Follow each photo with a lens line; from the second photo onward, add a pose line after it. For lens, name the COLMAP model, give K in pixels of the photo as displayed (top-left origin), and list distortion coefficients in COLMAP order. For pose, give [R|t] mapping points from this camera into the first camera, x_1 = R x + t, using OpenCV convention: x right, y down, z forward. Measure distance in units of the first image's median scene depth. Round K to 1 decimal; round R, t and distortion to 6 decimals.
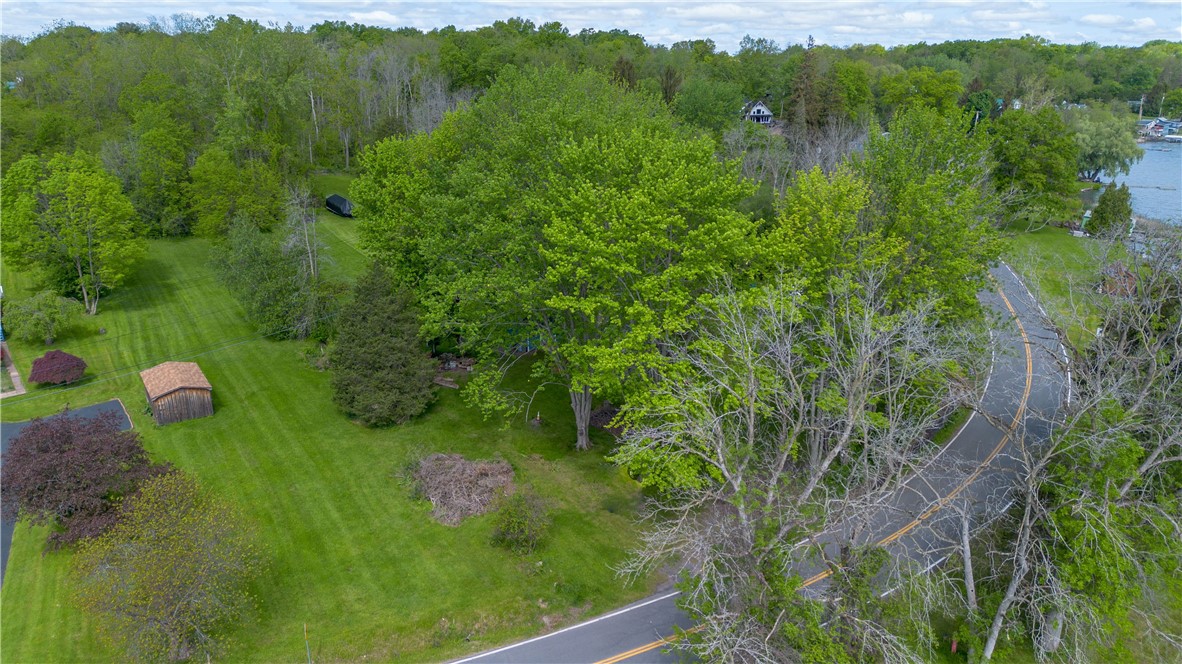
lens RADIAL K [[825.0, 0, 591.0], [0, 825.0, 332.0], [0, 0, 1]] dist [0.093917, -0.110429]
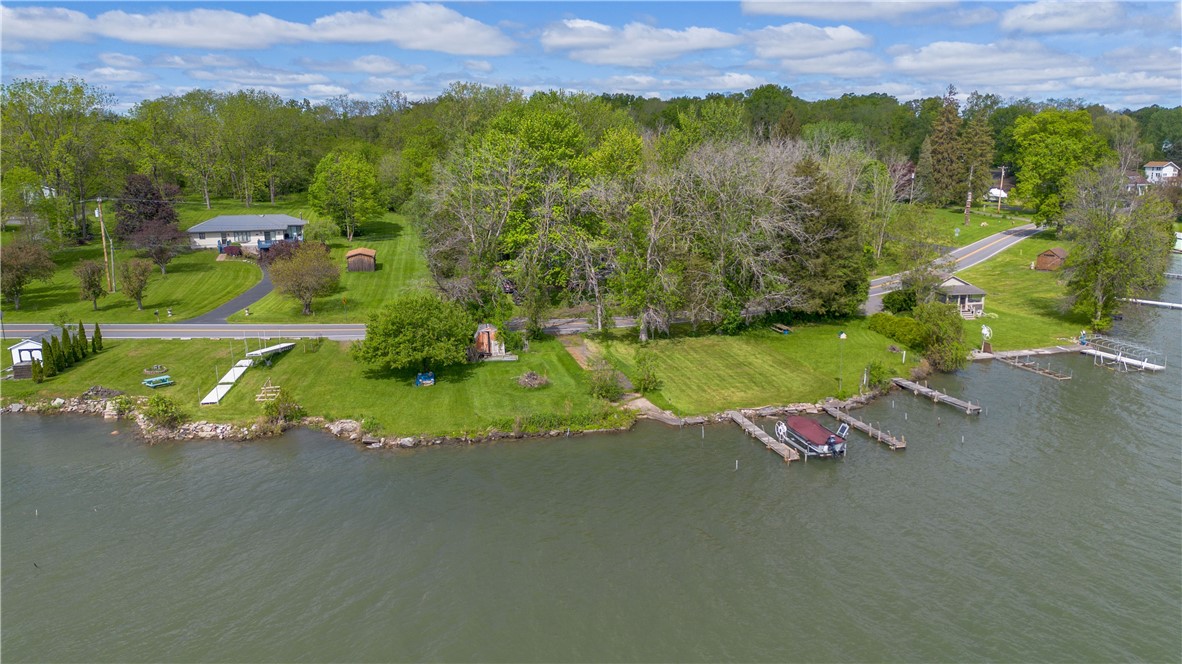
lens RADIAL K [[825.0, 0, 591.0], [0, 825.0, 332.0], [0, 0, 1]] dist [0.093917, -0.110429]
pose [[0.928836, 0.074861, -0.362849, 0.564276], [-0.105147, 0.992368, -0.064420, 0.242134], [0.355257, 0.097988, 0.929619, -0.465900]]
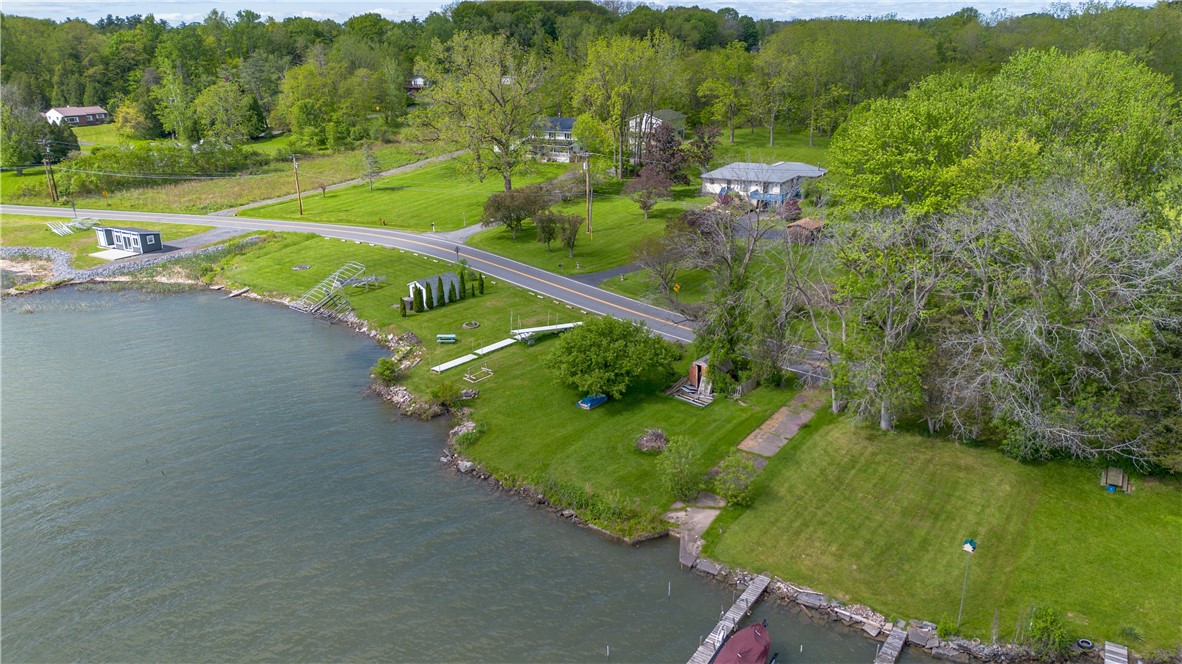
lens RADIAL K [[825.0, 0, 591.0], [0, 825.0, 332.0], [0, 0, 1]] dist [0.093917, -0.110429]
pose [[0.320722, 0.306693, -0.896146, 0.839938], [-0.266670, 0.937092, 0.225268, -0.003288], [0.908859, 0.166727, 0.382332, -0.073453]]
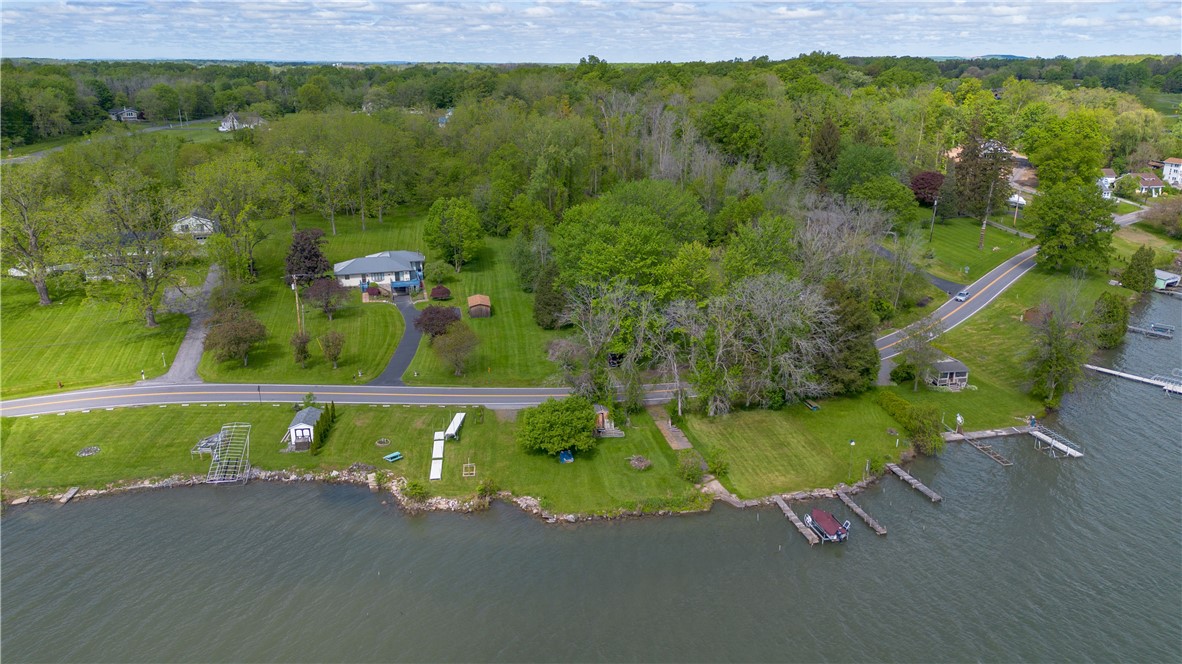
lens RADIAL K [[825.0, 0, 591.0], [0, 825.0, 332.0], [0, 0, 1]] dist [0.093917, -0.110429]
pose [[0.913049, 0.122412, -0.389045, 0.601625], [-0.118119, 0.992381, 0.035039, 0.017359], [0.390370, 0.013961, 0.920552, -0.876166]]
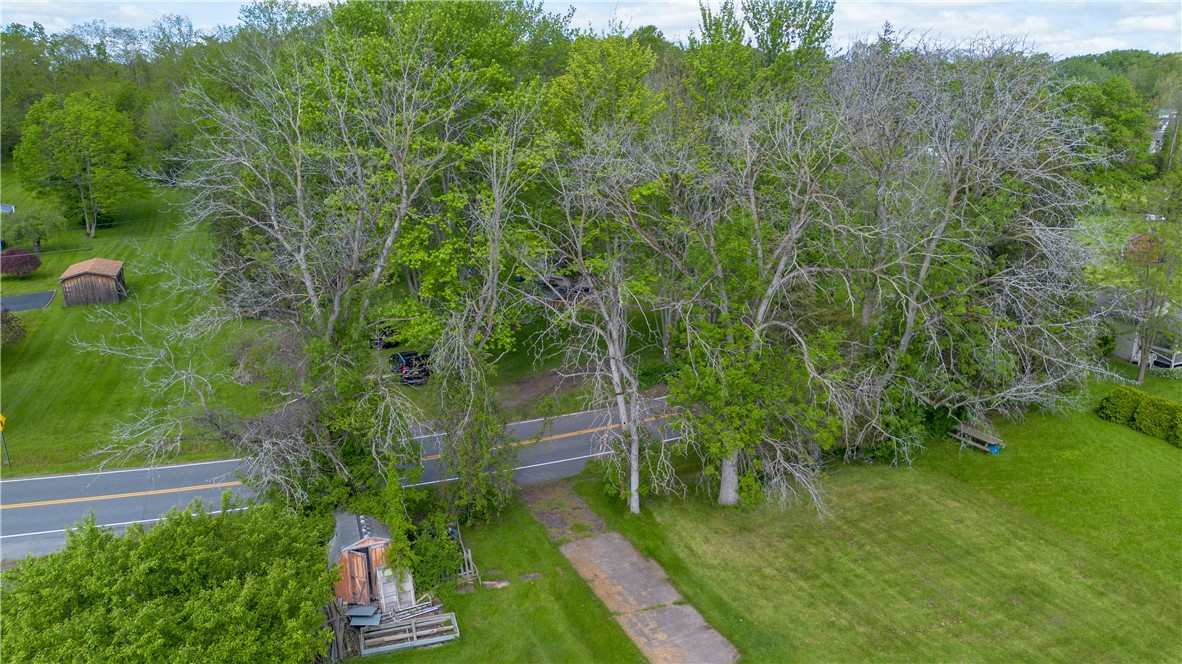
lens RADIAL K [[825.0, 0, 591.0], [0, 825.0, 332.0], [0, 0, 1]] dist [0.093917, -0.110429]
pose [[0.982832, 0.044853, -0.178966, 0.262826], [-0.051719, 0.998087, -0.033886, 0.110408], [0.177103, 0.042560, 0.983272, 0.040819]]
